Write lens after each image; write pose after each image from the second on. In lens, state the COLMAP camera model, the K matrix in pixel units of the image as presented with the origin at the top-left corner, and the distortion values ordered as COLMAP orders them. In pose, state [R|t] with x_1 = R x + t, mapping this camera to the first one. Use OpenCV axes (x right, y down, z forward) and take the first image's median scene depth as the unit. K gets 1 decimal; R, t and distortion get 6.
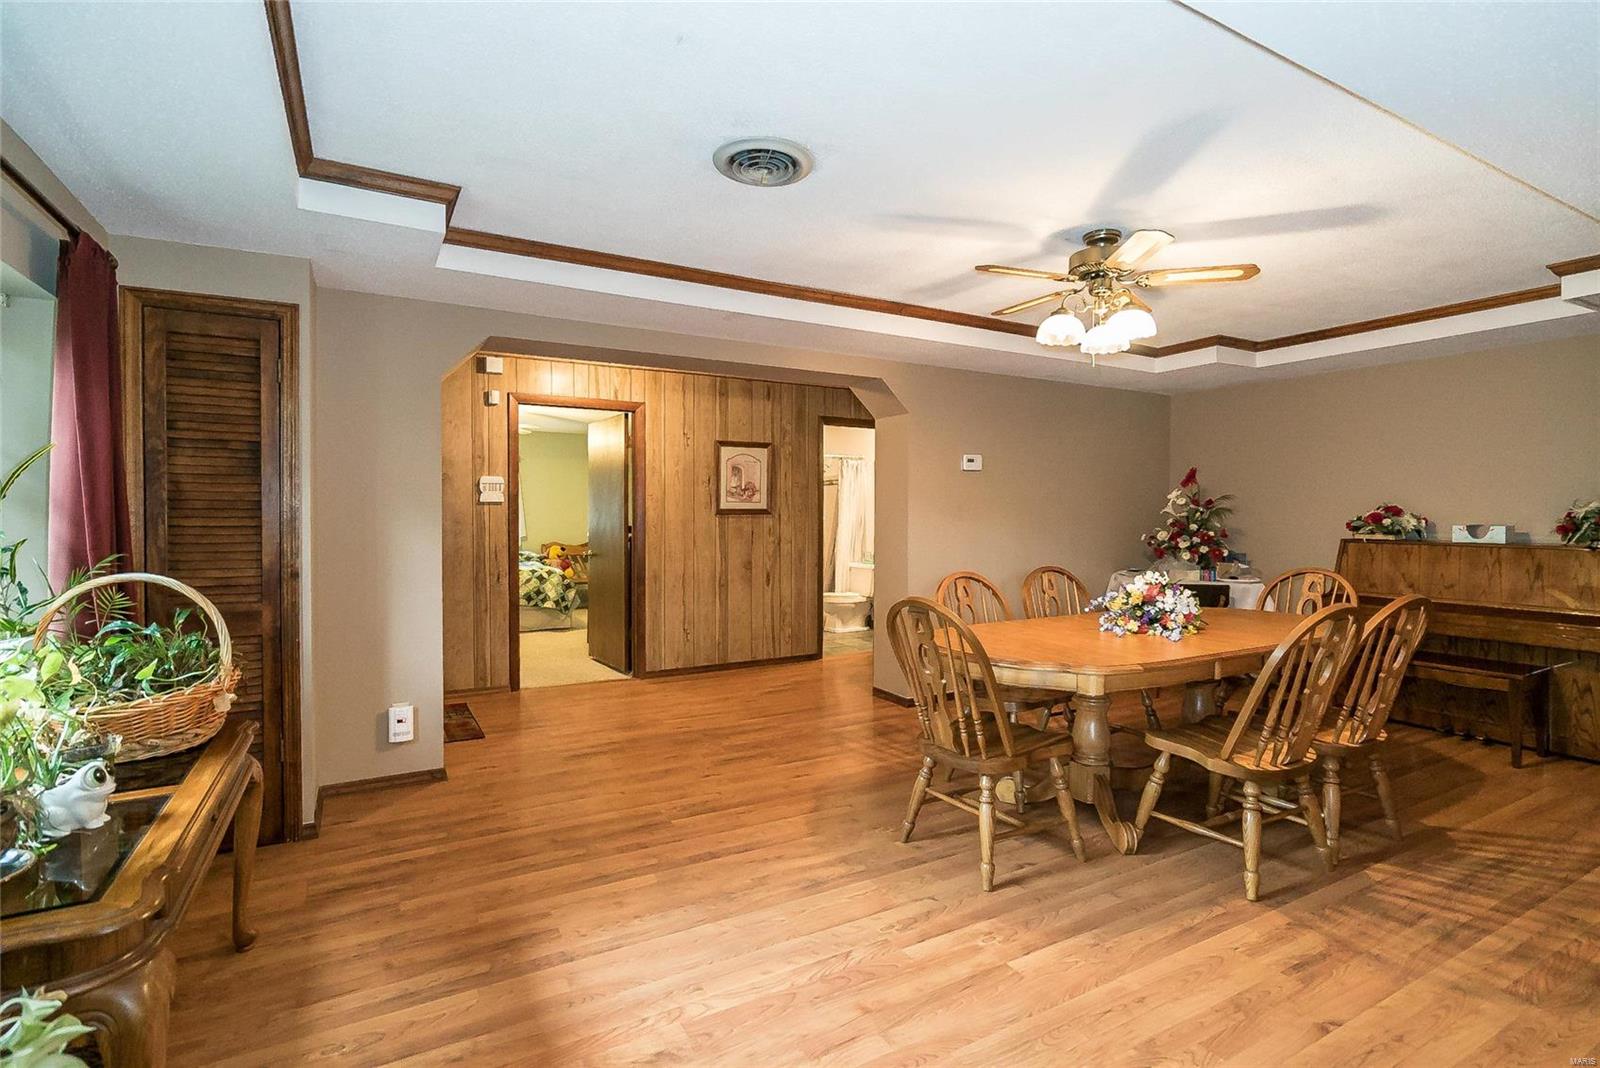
lens RADIAL K [[742.5, 0, 820.8], [0, 742.5, 533.2], [0, 0, 1]] dist [-0.000657, 0.000240]
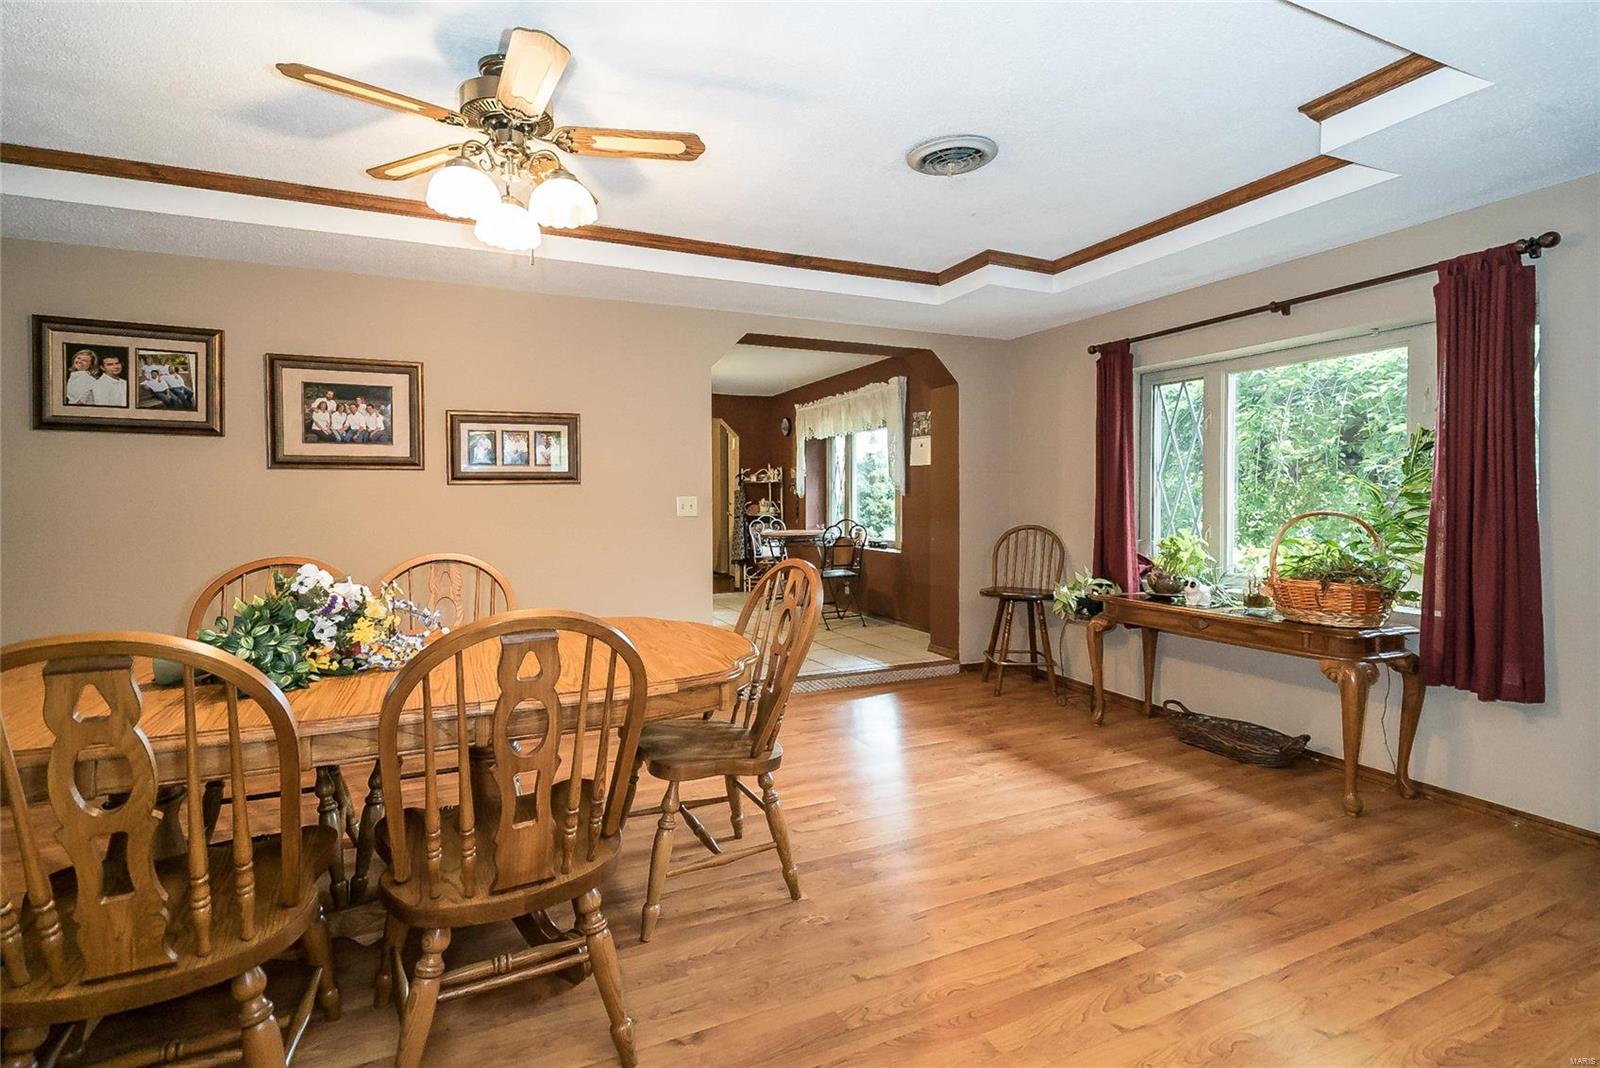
lens RADIAL K [[723.9, 0, 797.2], [0, 723.9, 503.9], [0, 0, 1]] dist [-0.000271, 0.000626]
pose [[-0.994421, 0.000193, 0.105480, 0.025017], [0.003952, 0.999364, 0.035430, -0.013118], [-0.105406, 0.035649, -0.993790, 1.452905]]
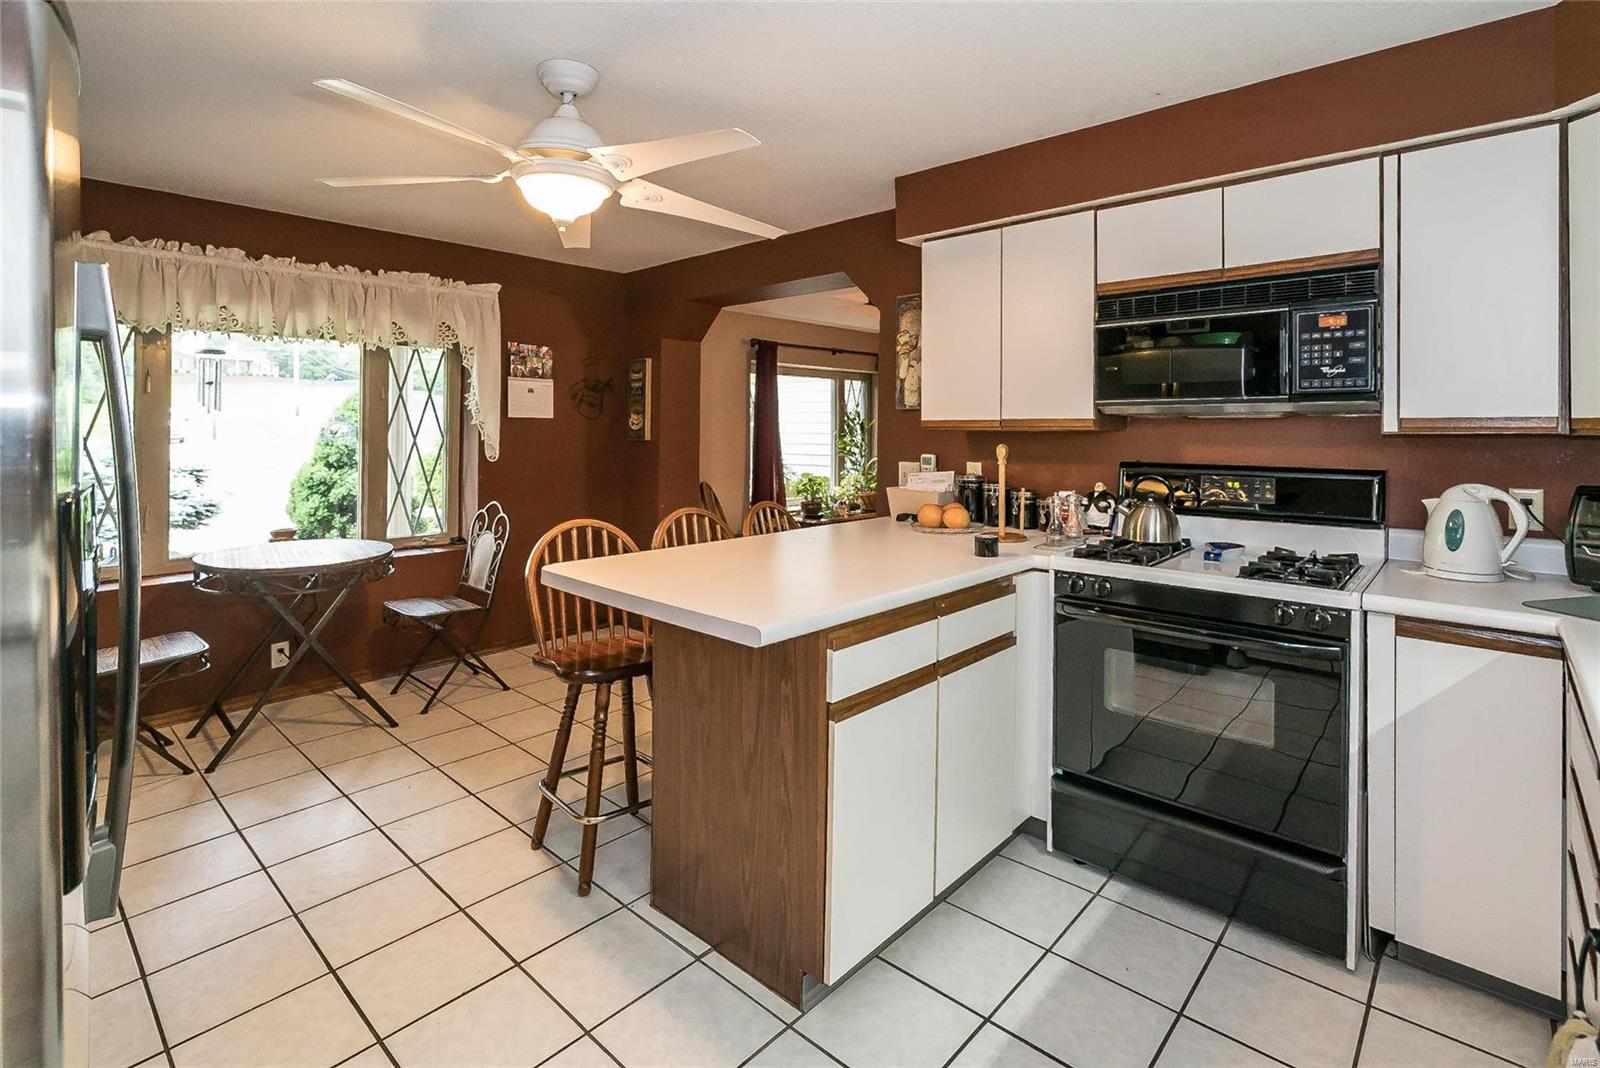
lens RADIAL K [[782.8, 0, 803.1], [0, 782.8, 416.6], [0, 0, 1]] dist [0.003786, 0.000755]
pose [[0.287120, -0.016149, -0.957758, 1.346885], [-0.024141, 0.999418, -0.024088, -0.022093], [0.957590, 0.030038, 0.286563, -0.209135]]
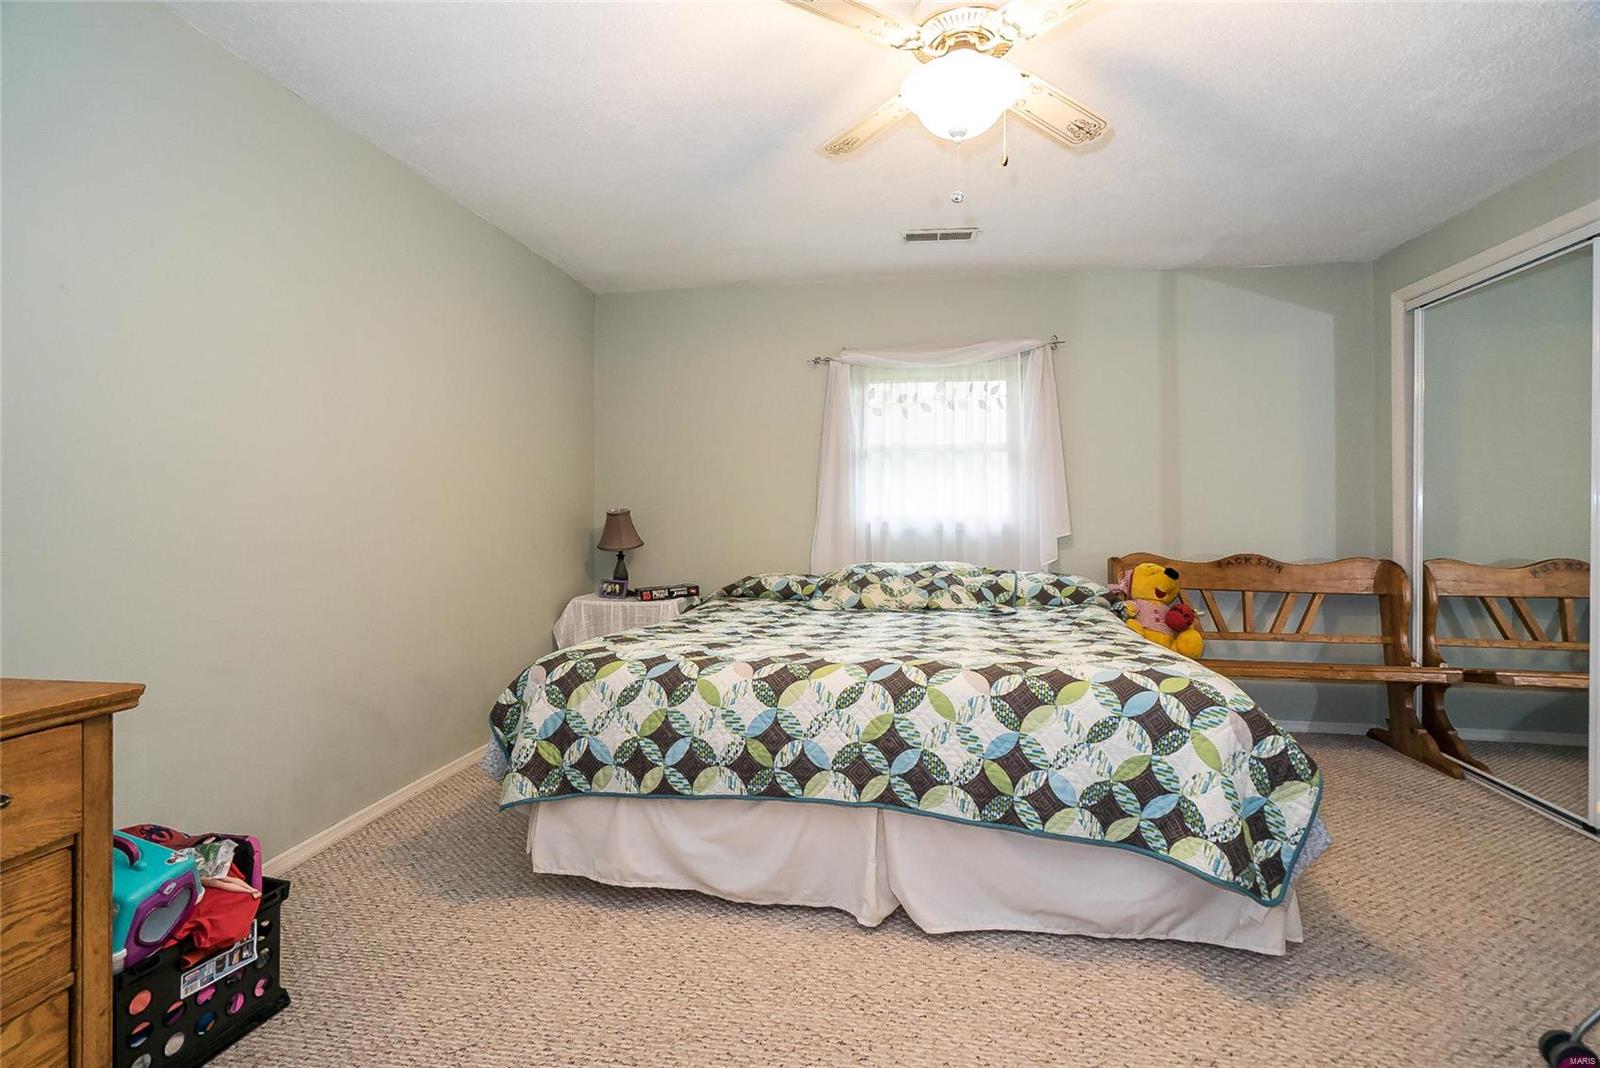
lens RADIAL K [[742.5, 0, 820.8], [0, 742.5, 533.2], [0, 0, 1]] dist [-0.000657, 0.000240]
pose [[0.780547, 0.016612, -0.624877, -0.710834], [-0.015526, 0.999854, 0.007187, 0.004783], [0.624905, 0.004092, 0.780690, 1.700575]]
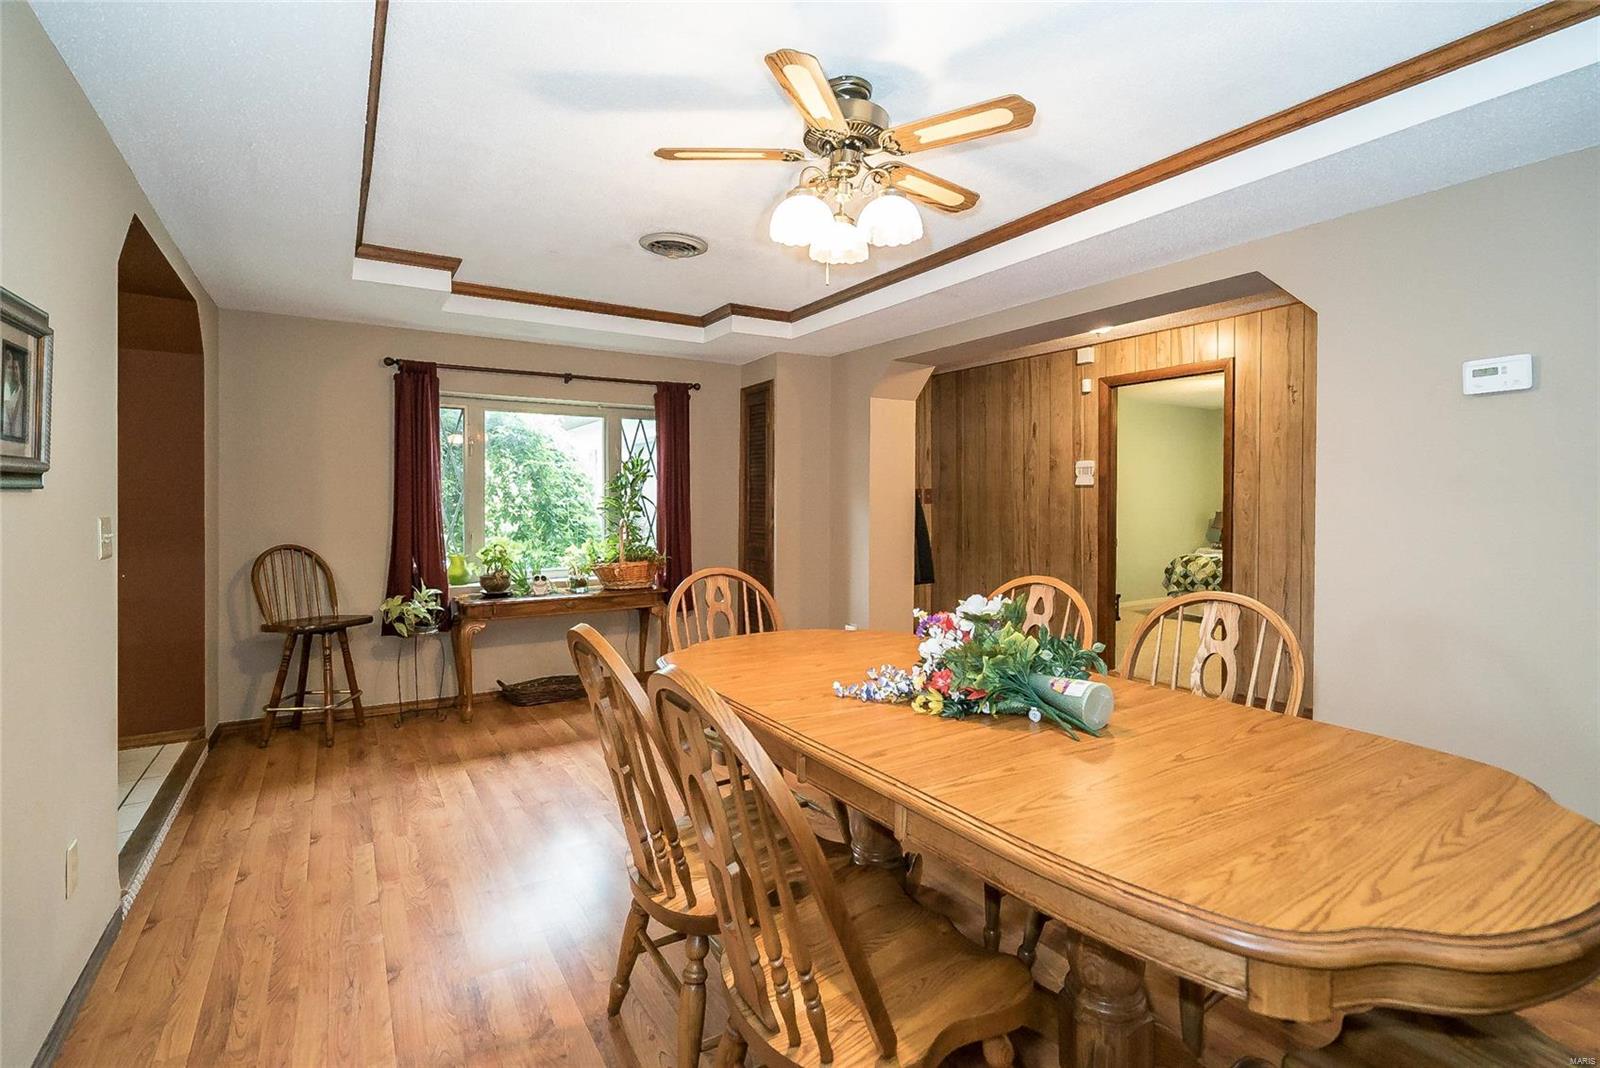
lens RADIAL K [[770.4, 0, 802.0], [0, 770.4, 506.4], [0, 0, 1]] dist [-0.001323, -0.000101]
pose [[0.036814, 0.006520, -0.999301, 0.963942], [-0.024669, 0.999680, 0.005614, -0.010891], [0.999018, 0.024445, 0.036963, 0.825142]]
